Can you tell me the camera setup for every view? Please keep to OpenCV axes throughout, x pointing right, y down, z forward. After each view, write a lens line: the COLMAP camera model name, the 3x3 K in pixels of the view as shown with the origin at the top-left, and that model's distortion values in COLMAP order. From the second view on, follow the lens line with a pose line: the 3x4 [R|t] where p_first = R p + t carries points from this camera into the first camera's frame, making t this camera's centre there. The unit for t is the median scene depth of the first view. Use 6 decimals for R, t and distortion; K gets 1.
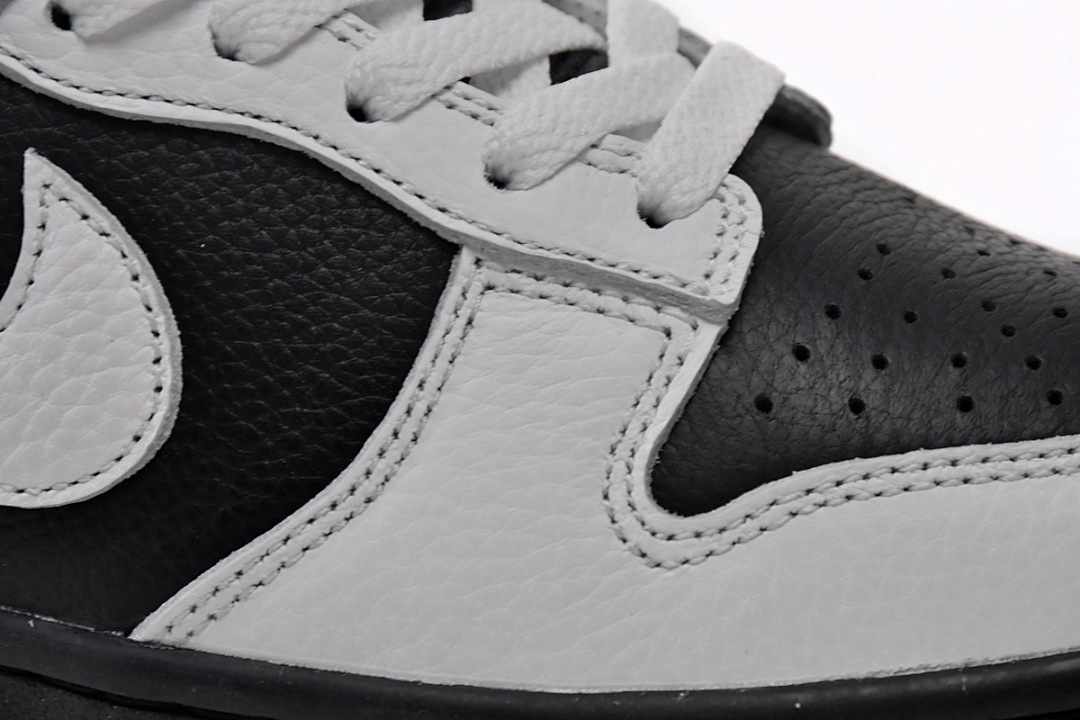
lens RADIAL K [[6519.9, 0, 539.9], [0, 6519.9, 363.8], [0, 0, 1]] dist [0.657119, 0.000000]
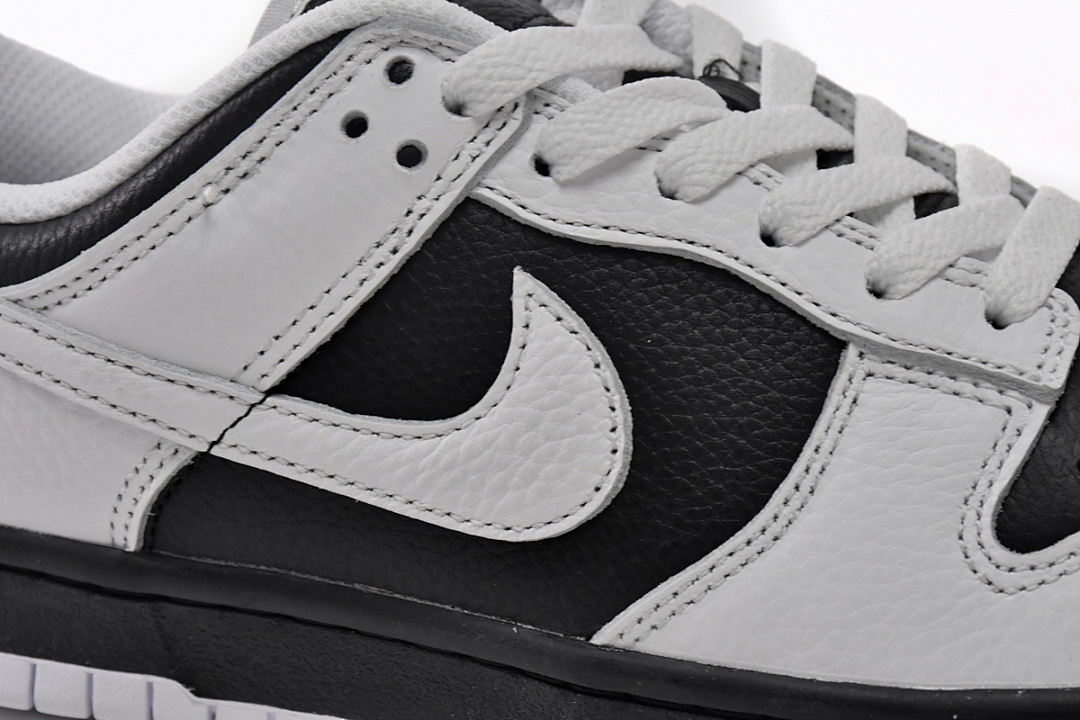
lens RADIAL K [[3930.3, 0, 540.5], [0, 3930.3, 357.4], [0, 0, 1]] dist [0.328559, 0.000000]
pose [[0.999294, 0.005546, -0.037169, -0.044015], [-0.006113, 0.999866, -0.015169, -0.002858], [0.037080, 0.015385, 0.999194, 0.216579]]
